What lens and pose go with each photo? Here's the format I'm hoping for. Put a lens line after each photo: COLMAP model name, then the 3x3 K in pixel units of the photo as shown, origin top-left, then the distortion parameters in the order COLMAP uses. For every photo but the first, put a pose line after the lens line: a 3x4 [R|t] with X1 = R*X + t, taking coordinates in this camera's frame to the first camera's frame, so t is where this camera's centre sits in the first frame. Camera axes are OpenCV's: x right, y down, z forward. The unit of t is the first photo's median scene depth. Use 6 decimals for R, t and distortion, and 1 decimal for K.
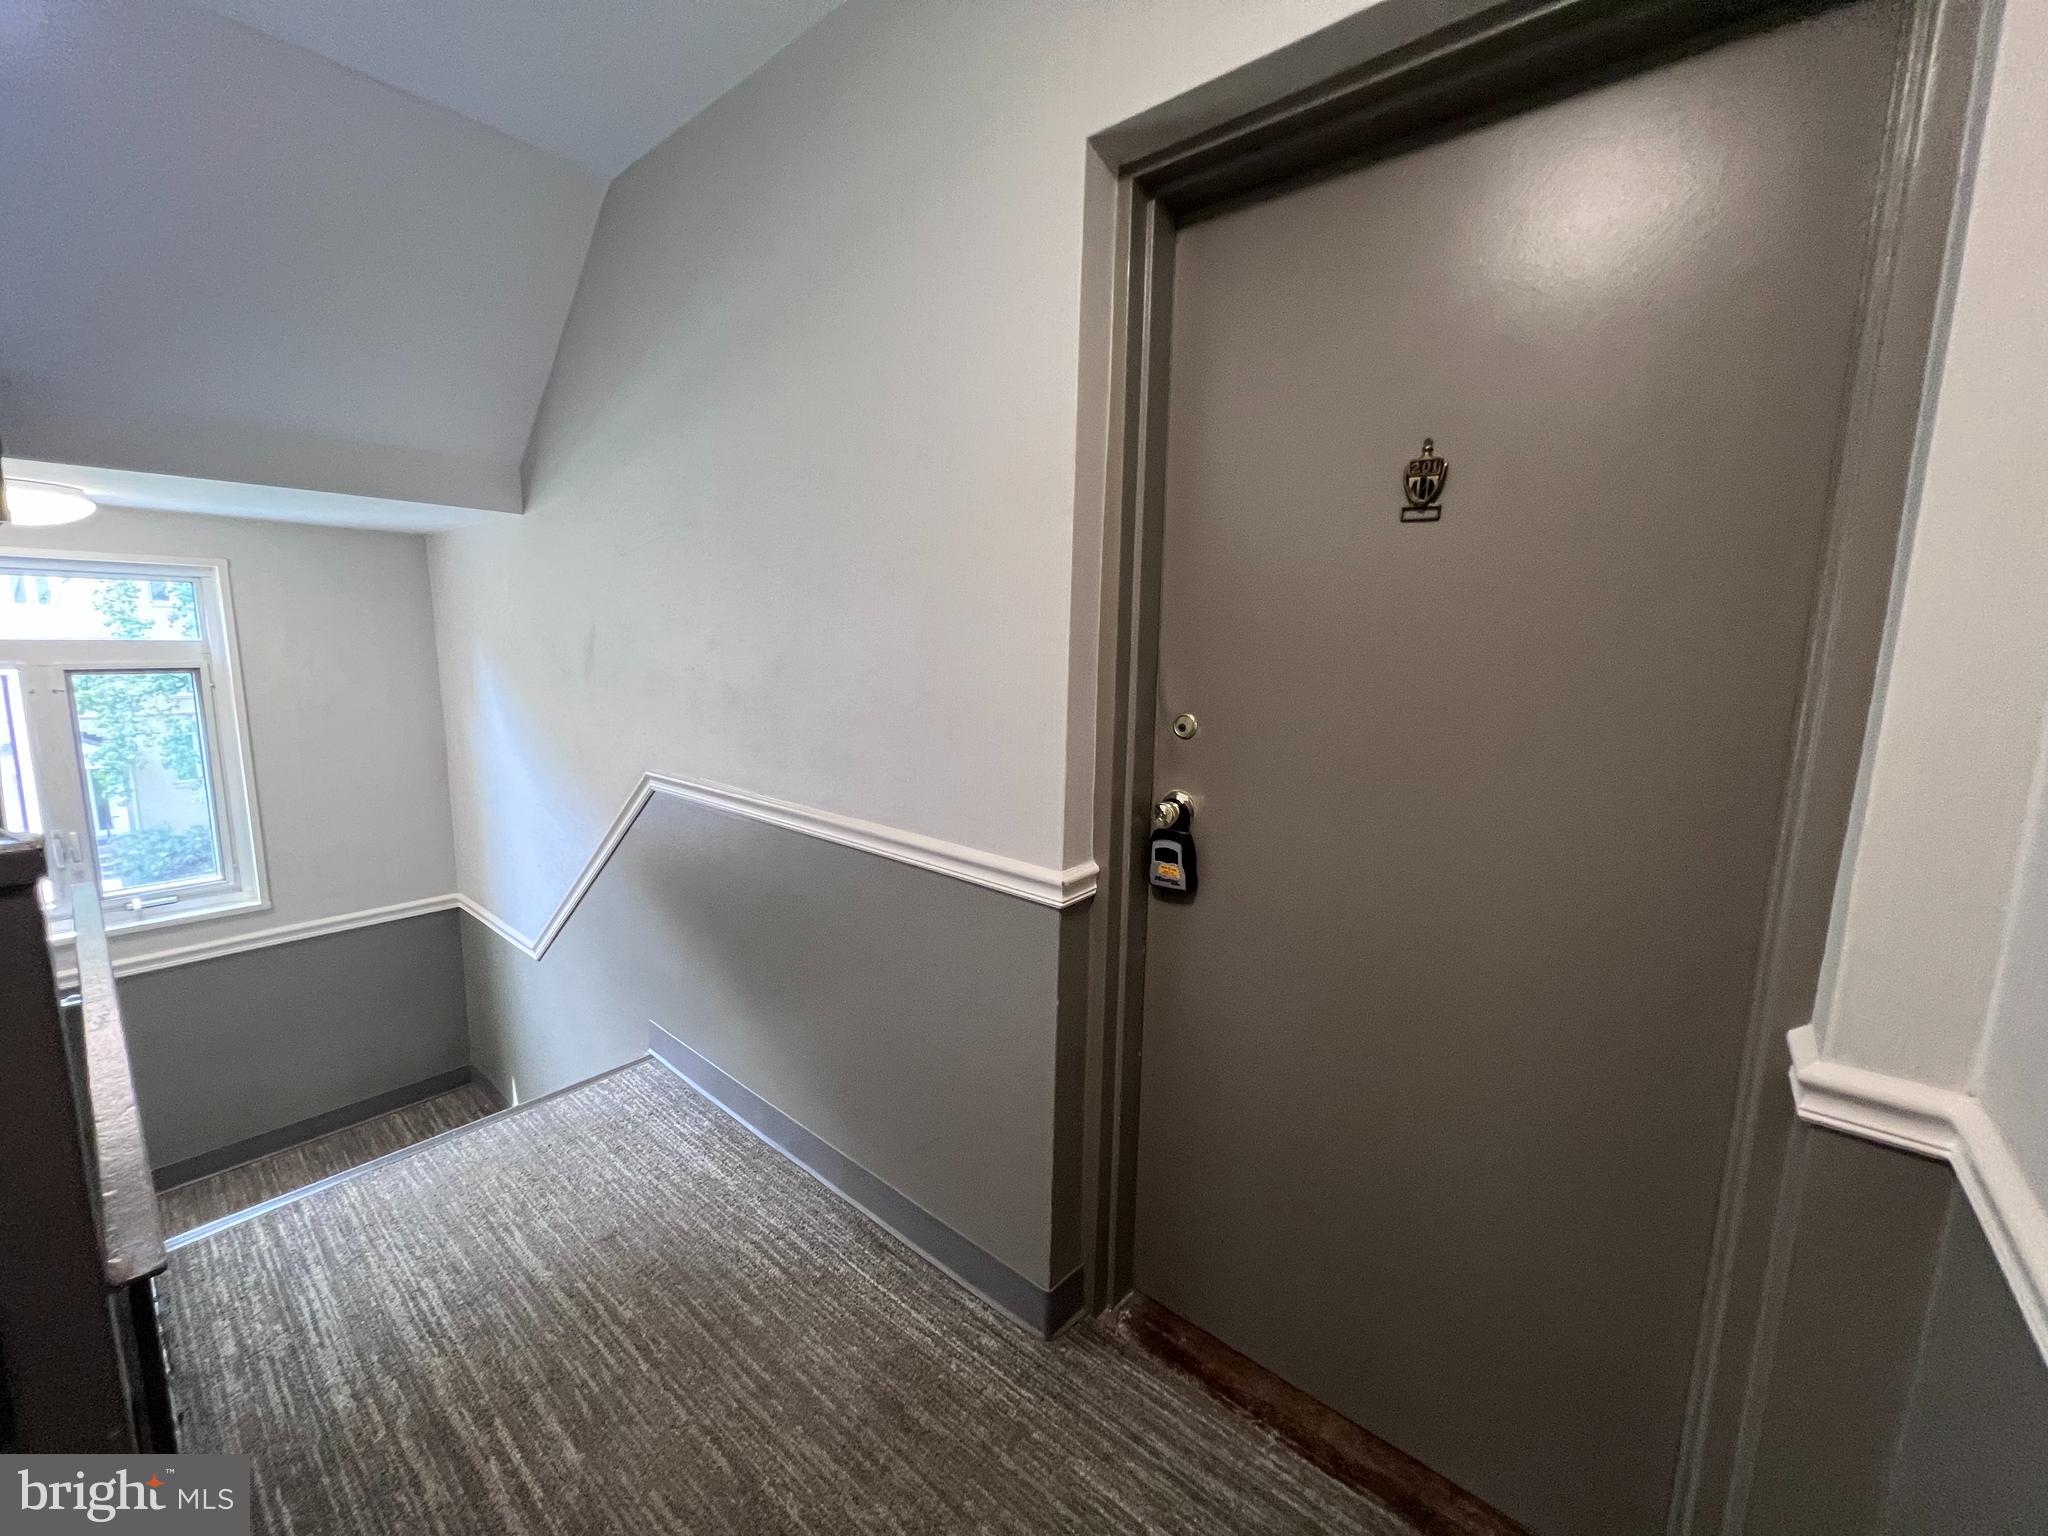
lens RADIAL K [[818.0, 0, 1024.0], [0, 818.0, 768.0], [0, 0, 1]] dist [0.003902, 0.000091]
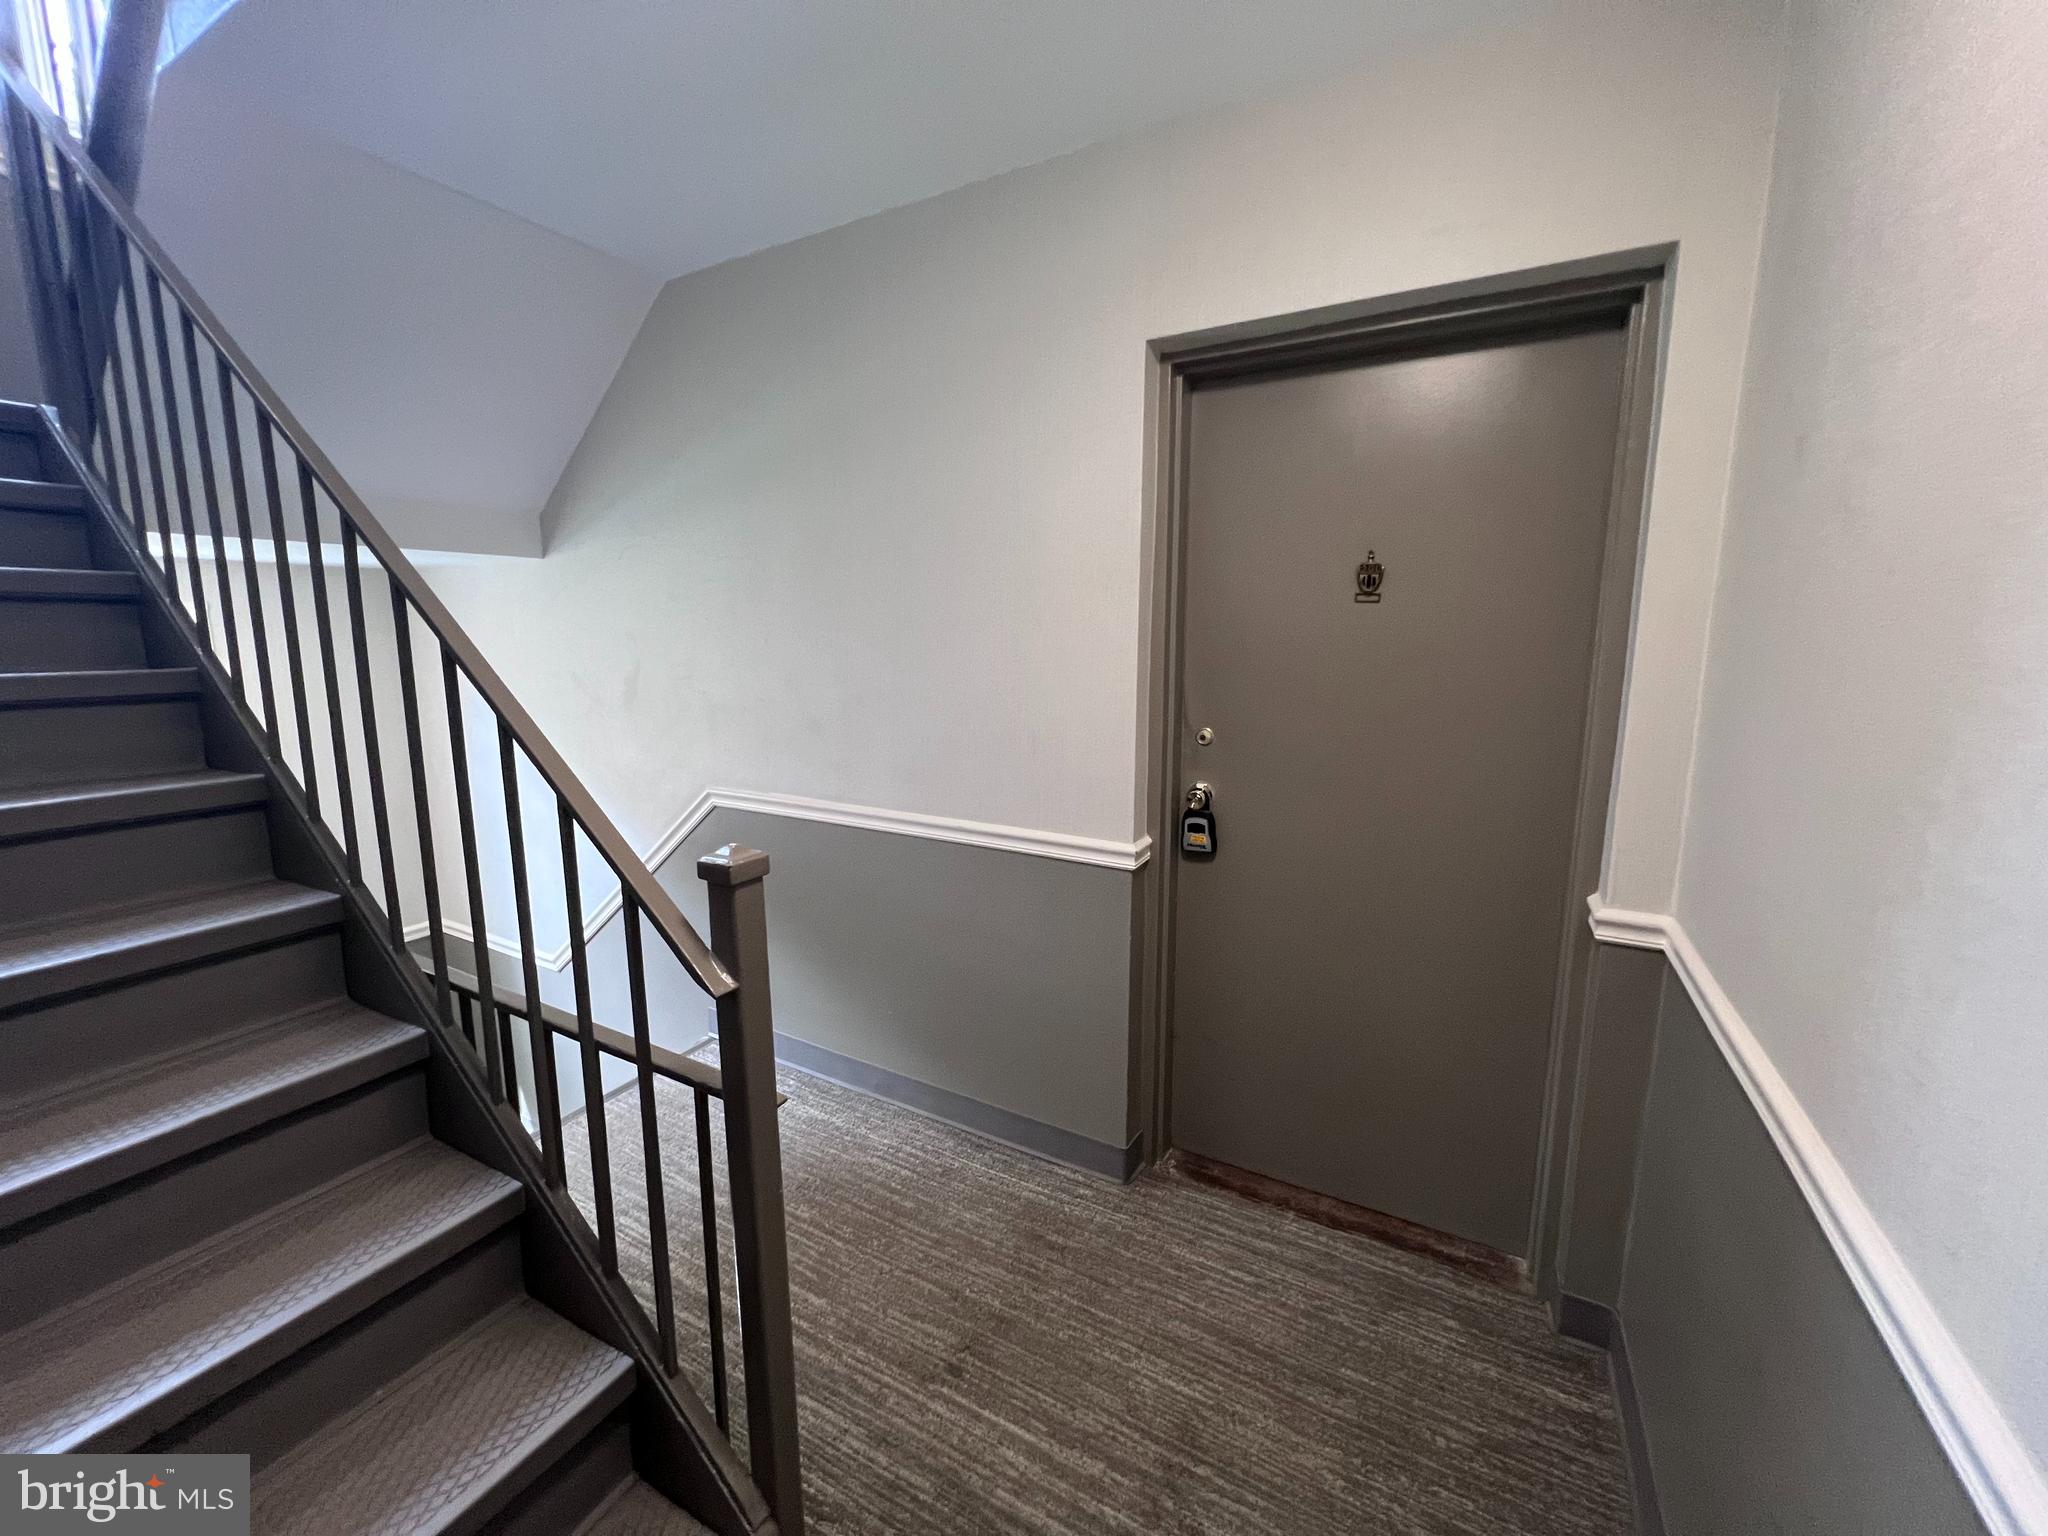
lens RADIAL K [[818.0, 0, 1024.0], [0, 818.0, 768.0], [0, 0, 1]] dist [0.003902, 0.000091]
pose [[0.981231, -0.051974, 0.185699, -0.390078], [0.049832, 0.998626, 0.016189, -0.036532], [-0.186285, -0.006632, 0.982473, -0.347545]]
